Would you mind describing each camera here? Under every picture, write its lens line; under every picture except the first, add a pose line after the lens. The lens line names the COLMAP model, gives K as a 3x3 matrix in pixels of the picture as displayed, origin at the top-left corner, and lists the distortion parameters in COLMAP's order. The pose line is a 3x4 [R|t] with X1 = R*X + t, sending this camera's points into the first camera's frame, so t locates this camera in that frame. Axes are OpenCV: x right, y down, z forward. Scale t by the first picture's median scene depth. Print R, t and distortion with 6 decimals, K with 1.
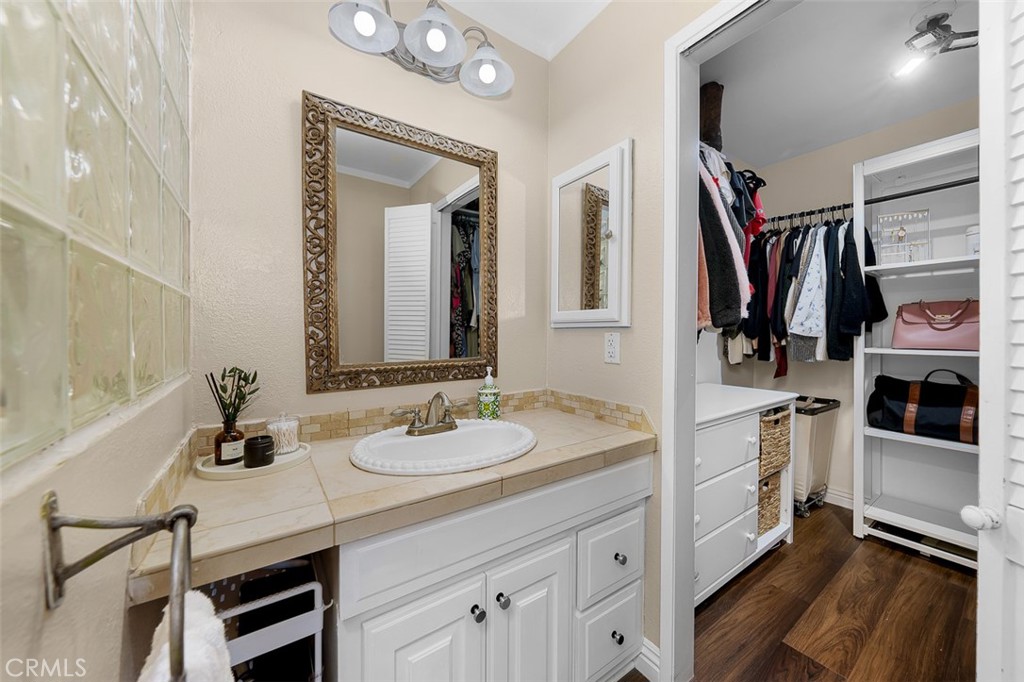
lens RADIAL K [[345.0, 0, 514.2], [0, 345.0, 336.9], [0, 0, 1]] dist [-0.001250, -0.000079]
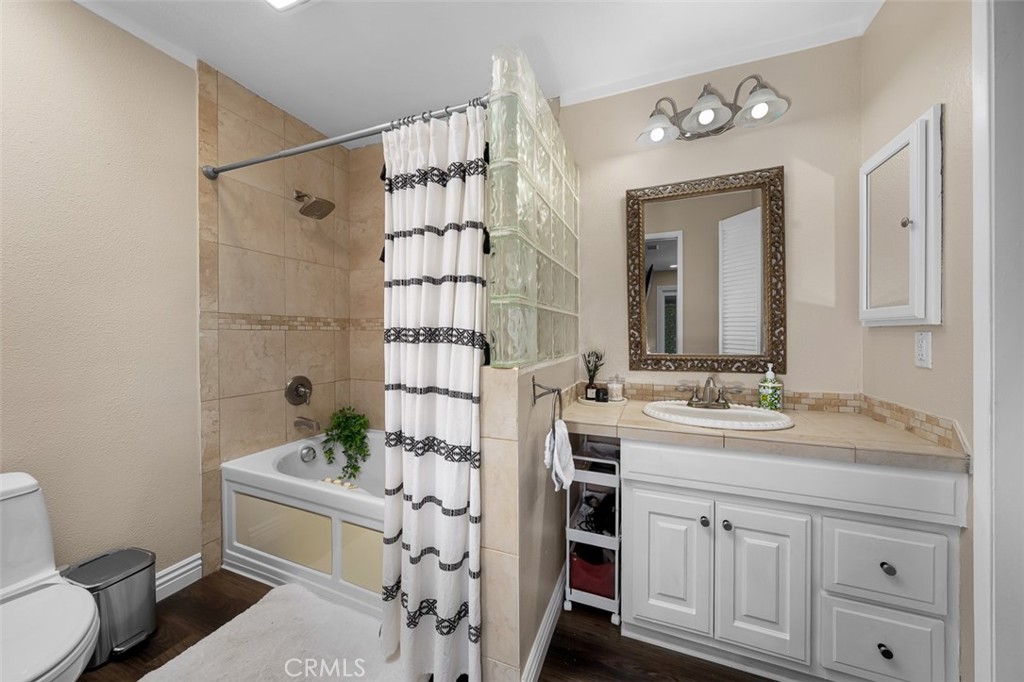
lens RADIAL K [[345.0, 0, 514.2], [0, 345.0, 336.9], [0, 0, 1]] dist [-0.001250, -0.000079]
pose [[0.530241, 0.004417, -0.847835, 0.753987], [-0.003174, 0.999990, 0.003225, 0.001255], [0.847841, 0.000981, 0.530250, -0.514220]]
